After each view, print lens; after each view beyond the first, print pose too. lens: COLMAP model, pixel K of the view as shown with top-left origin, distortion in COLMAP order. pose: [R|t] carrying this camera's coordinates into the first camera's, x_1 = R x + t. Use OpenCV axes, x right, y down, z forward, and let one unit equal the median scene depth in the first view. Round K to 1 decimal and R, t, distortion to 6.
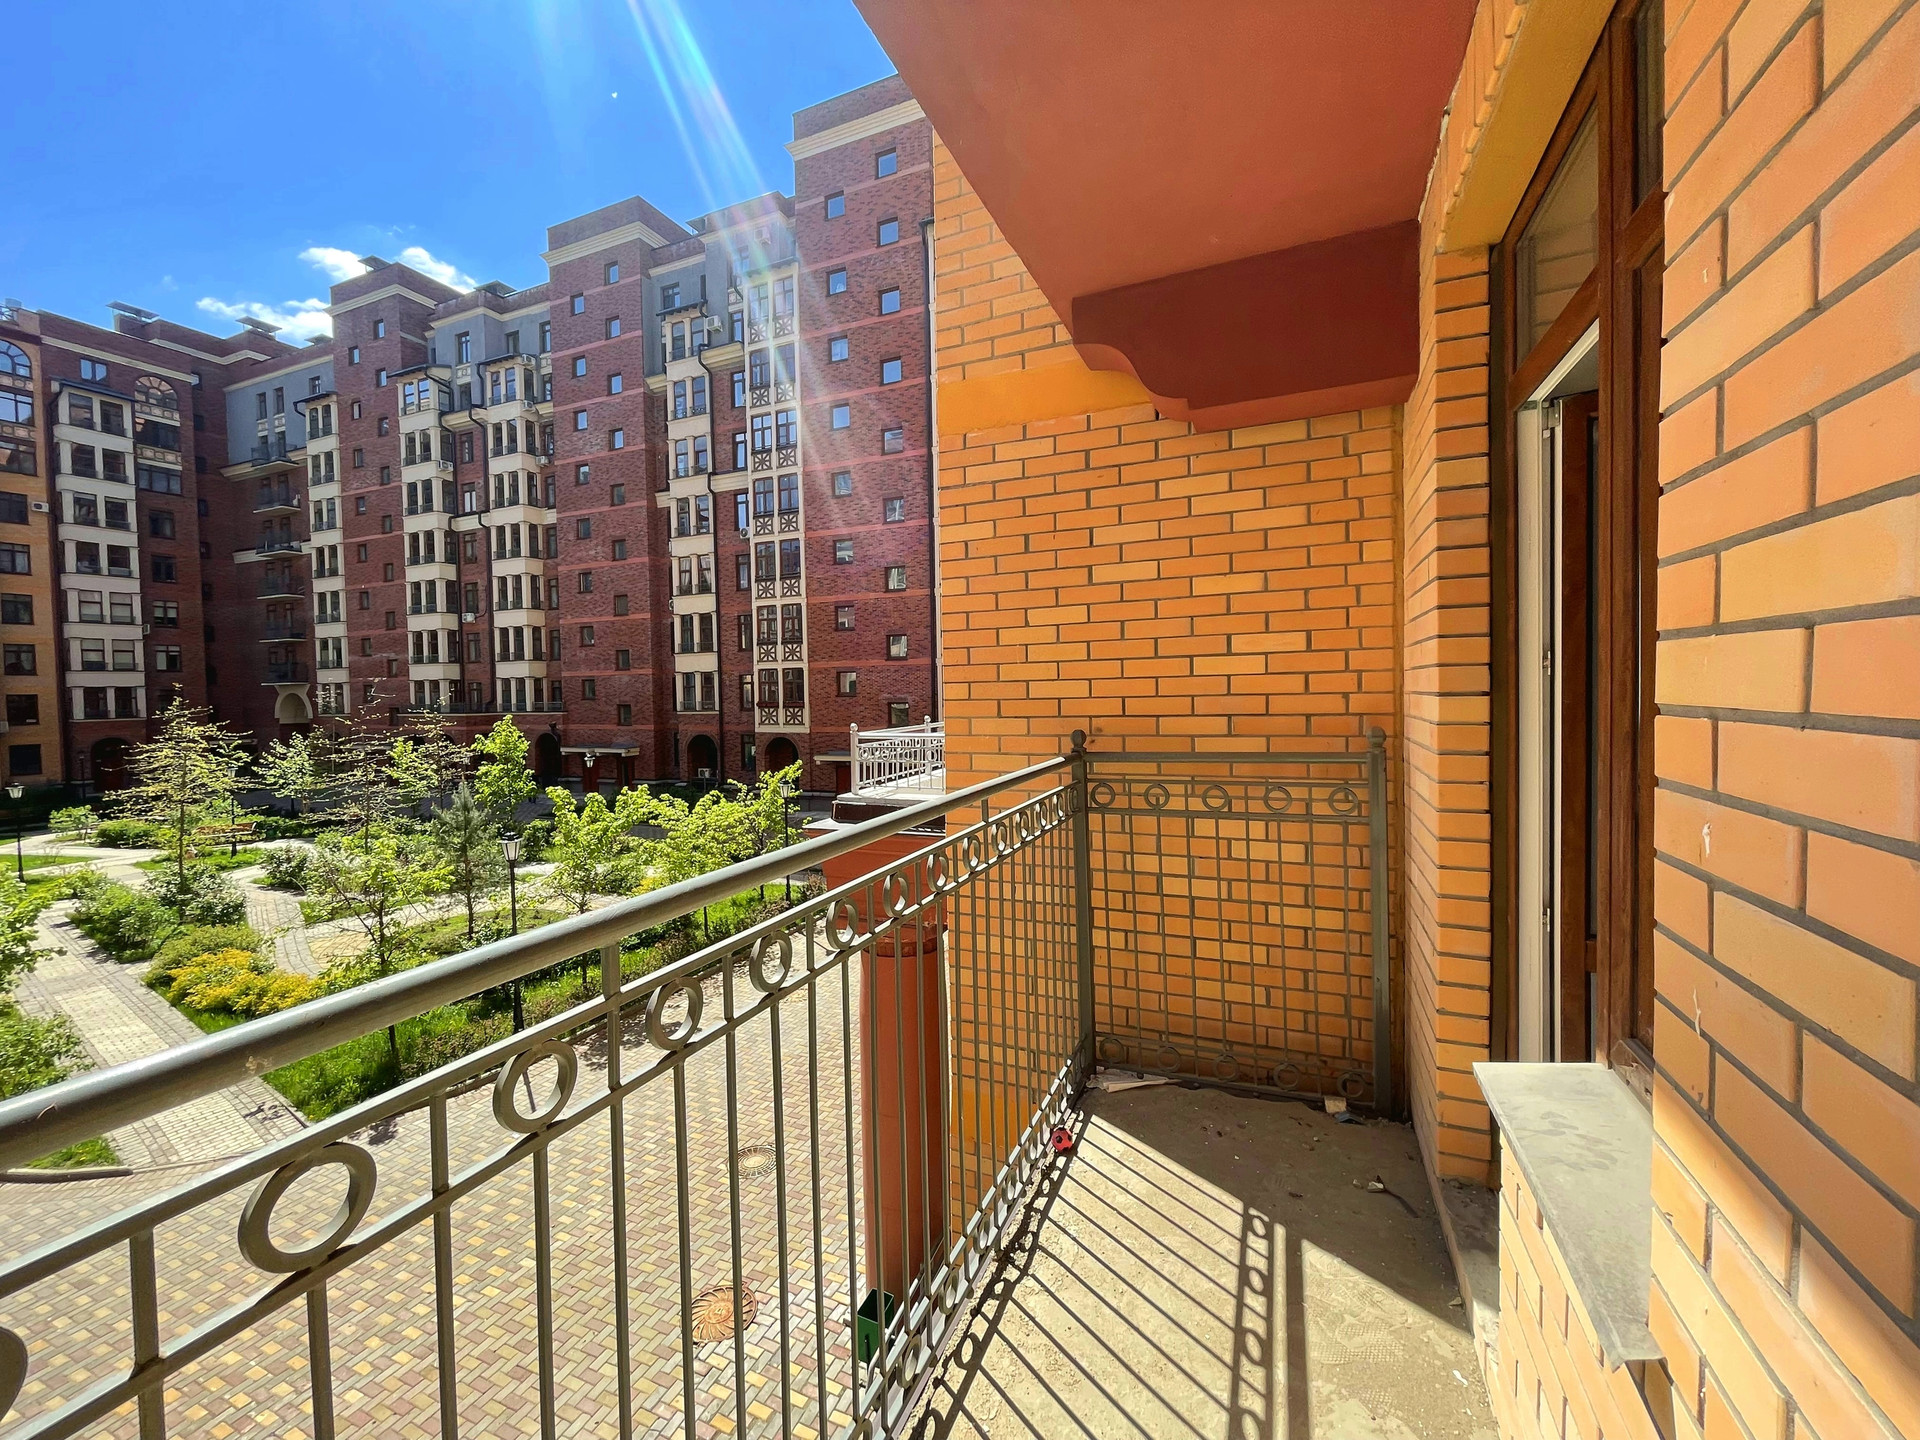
lens RADIAL K [[784.0, 0, 954.0], [0, 784.0, 707.4], [0, 0, 1]] dist [0.001069, 0.000652]
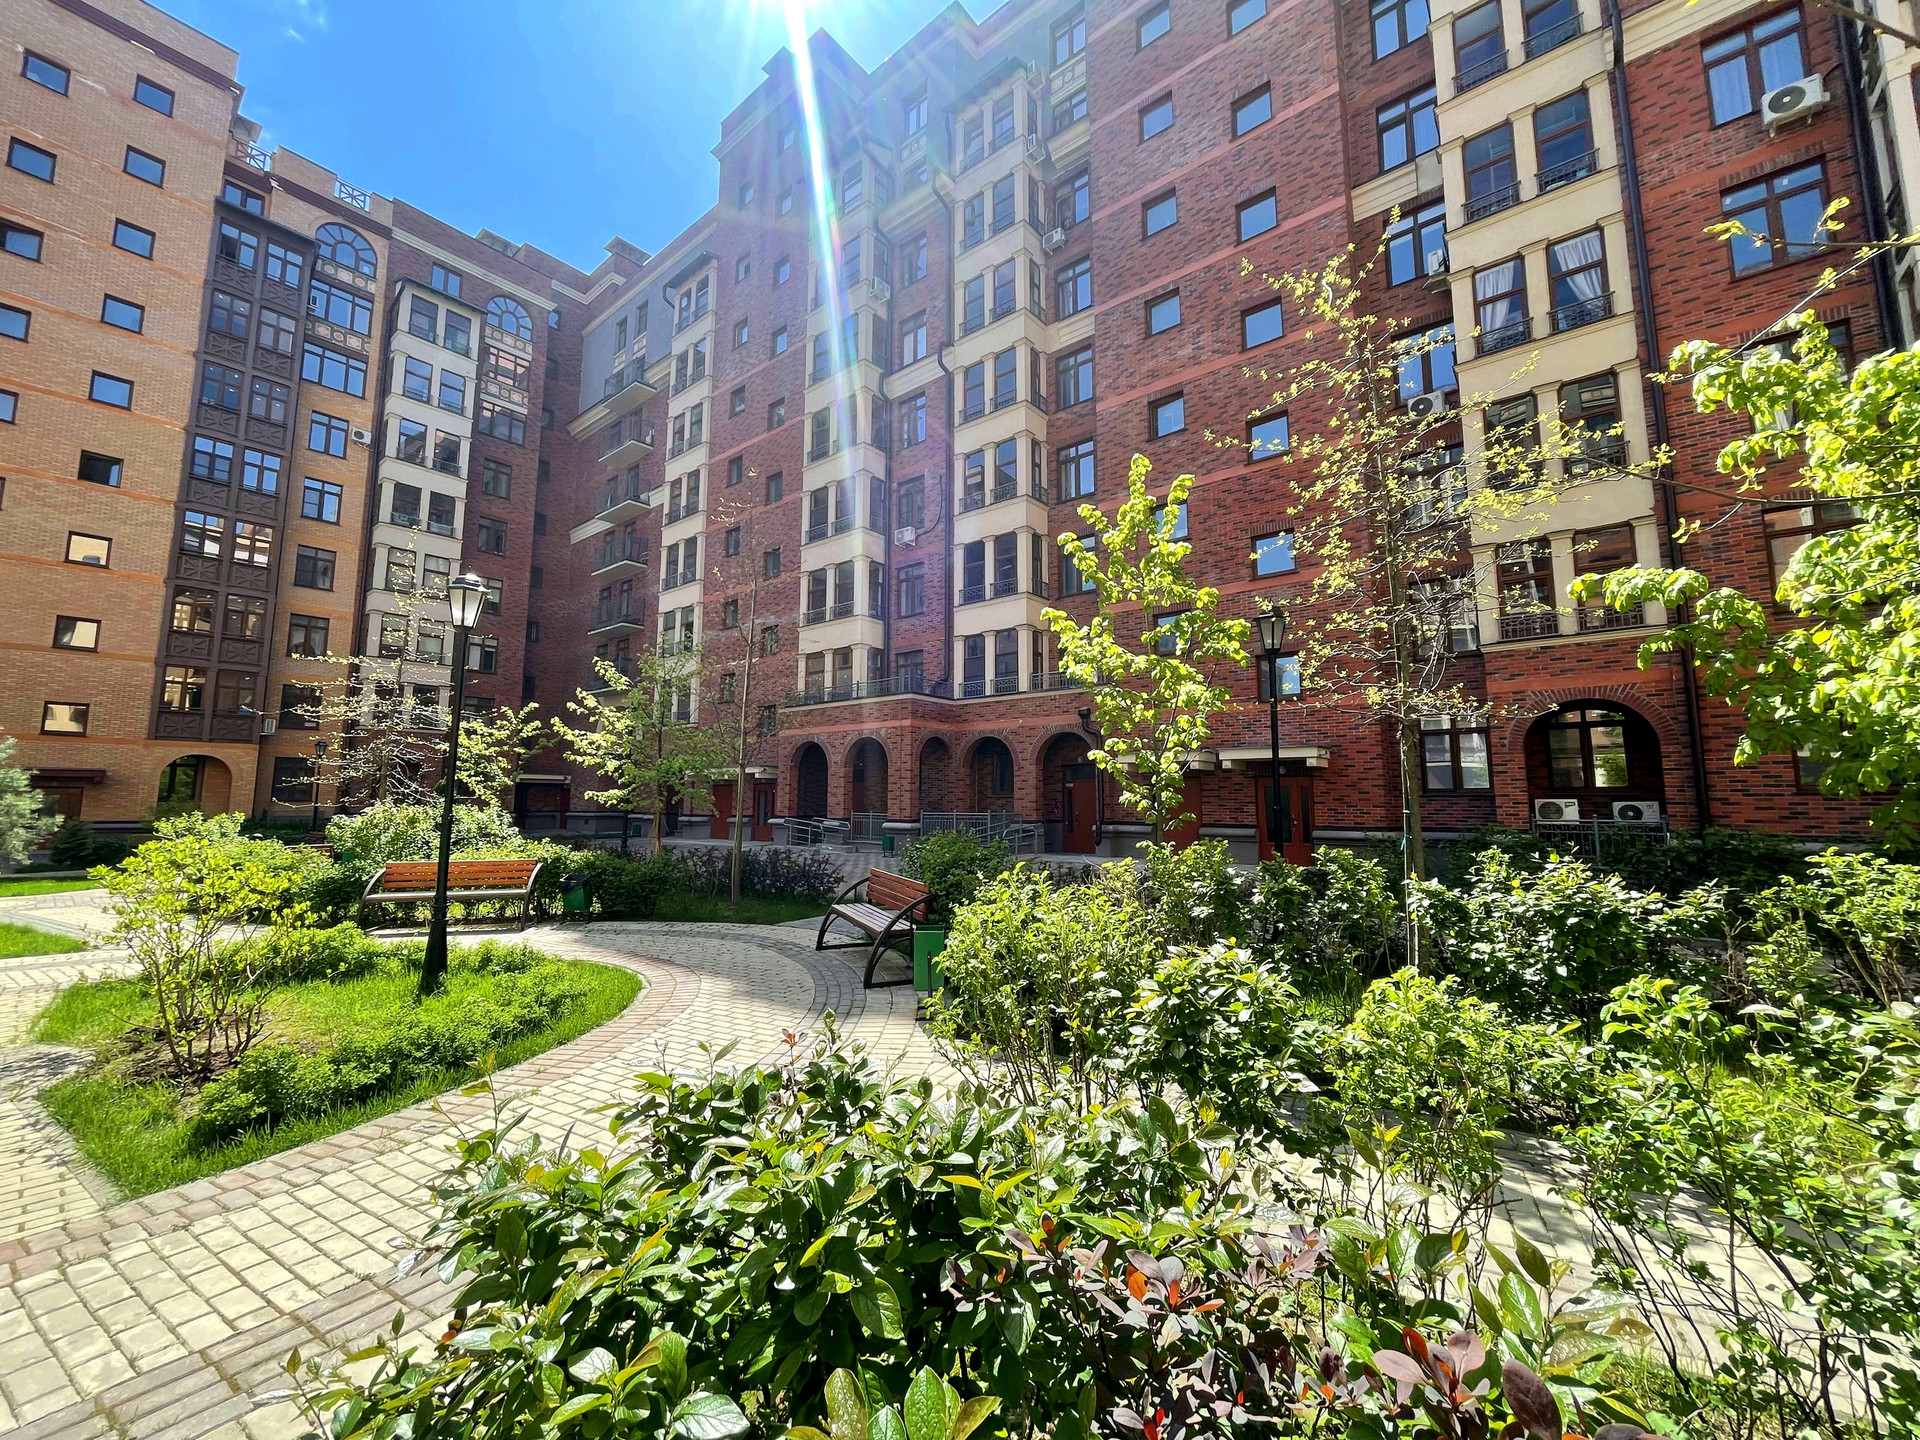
lens RADIAL K [[768.9, 0, 954.1], [0, 768.9, 709.6], [0, 0, 1]] dist [0.000901, 0.000137]
pose [[0.962340, -0.011715, -0.271597, -0.459455], [-0.027173, 0.989922, -0.138980, 0.088812], [0.270489, 0.141126, 0.952323, 0.527954]]
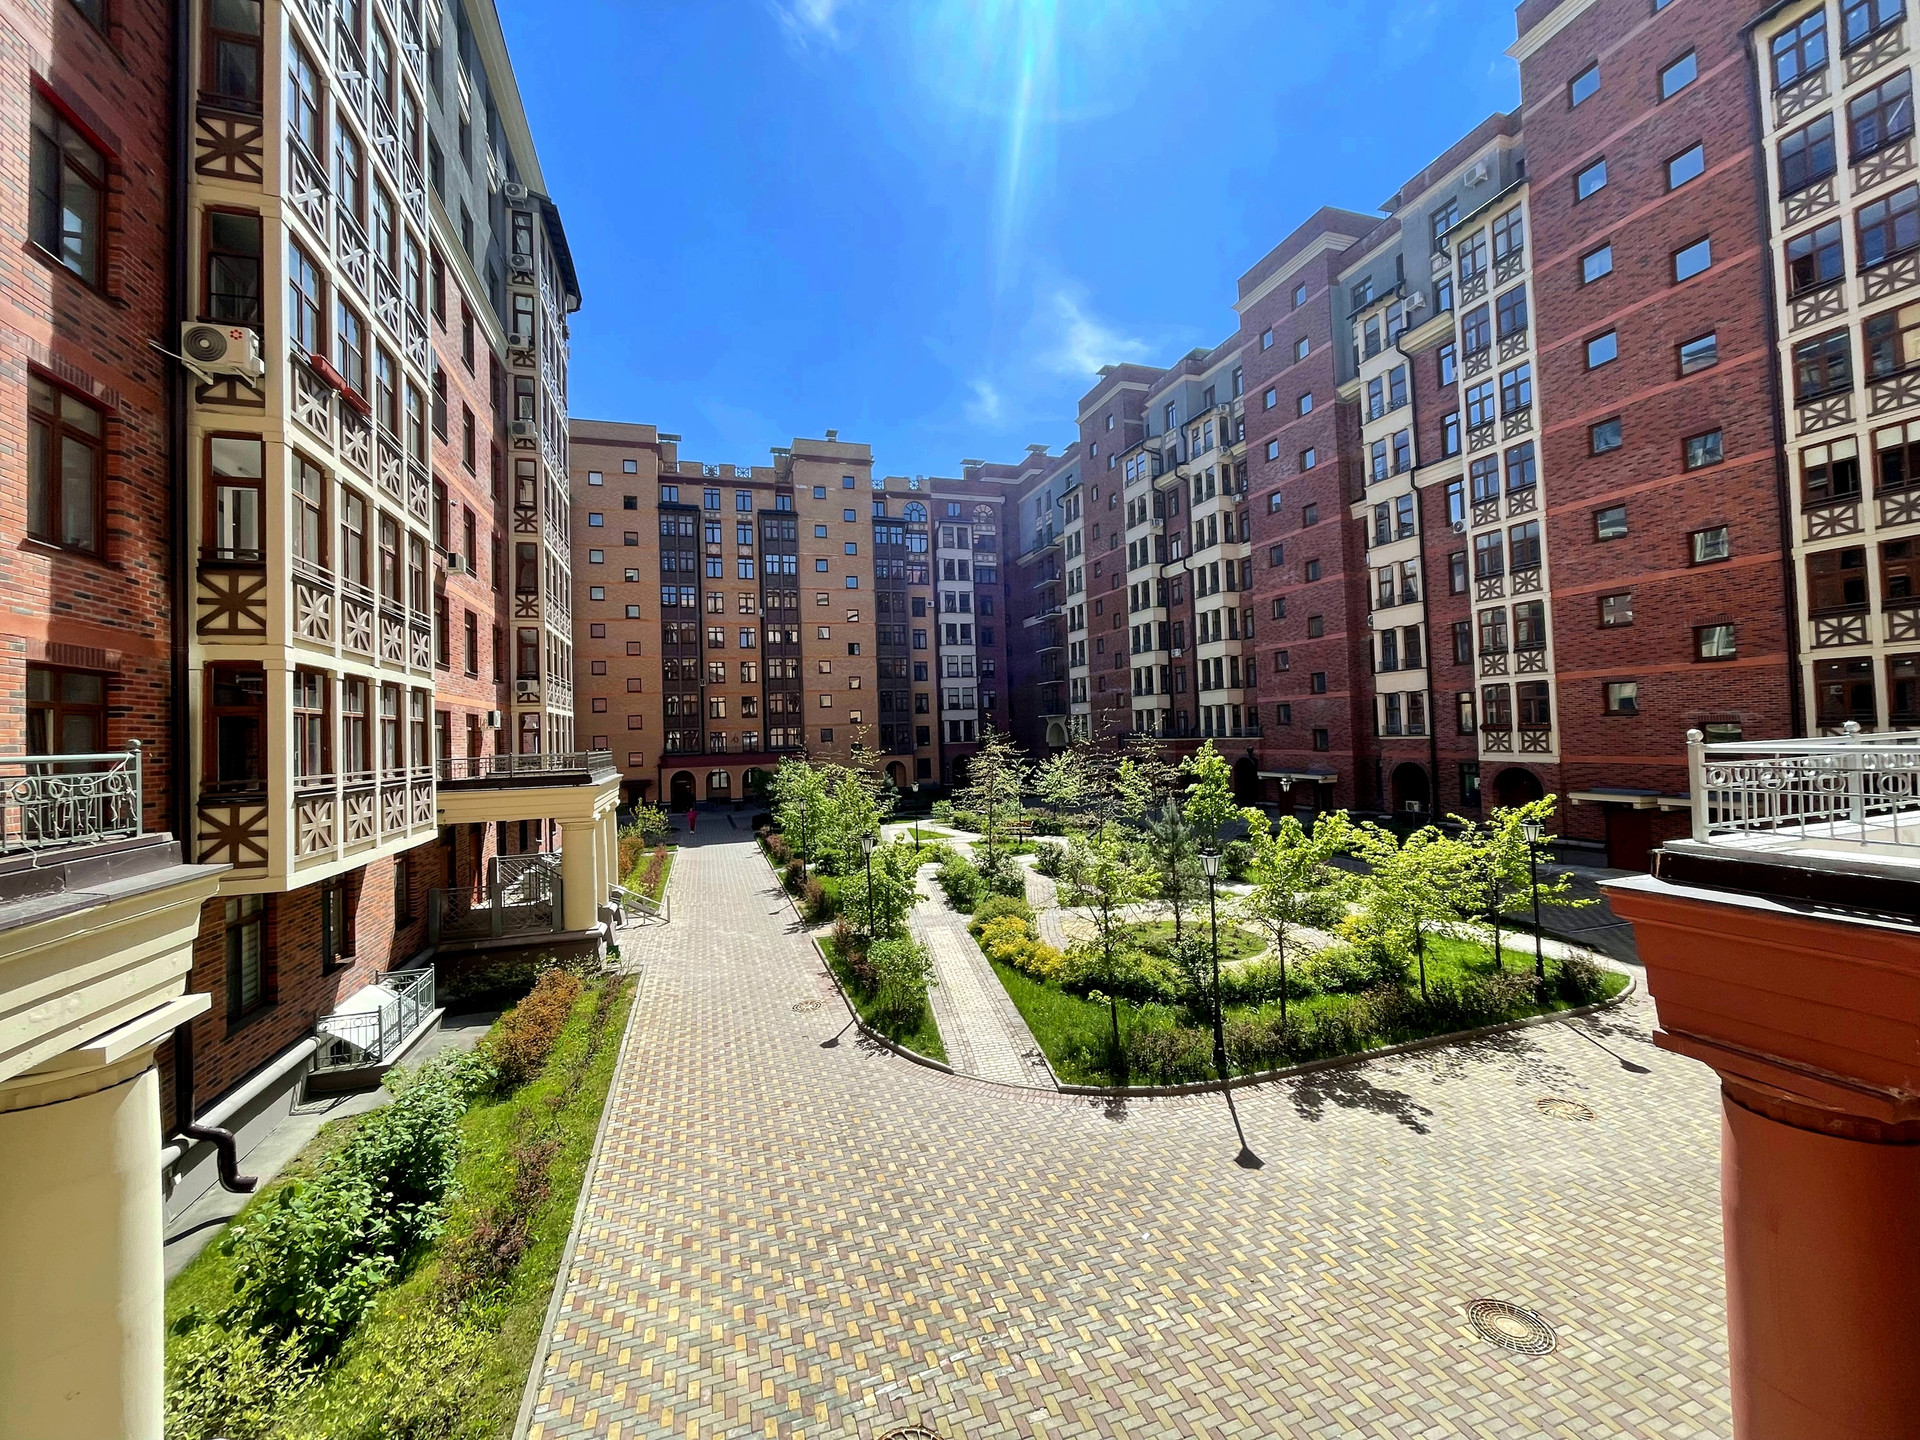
lens RADIAL K [[774.8, 0, 954.6], [0, 774.8, 711.5], [0, 0, 1]] dist [0.002392, -0.002060]
pose [[0.669453, -0.025821, -0.742406, -0.012256], [0.002378, 0.999465, -0.032618, 0.004871], [0.742851, 0.020071, 0.669156, 0.026975]]
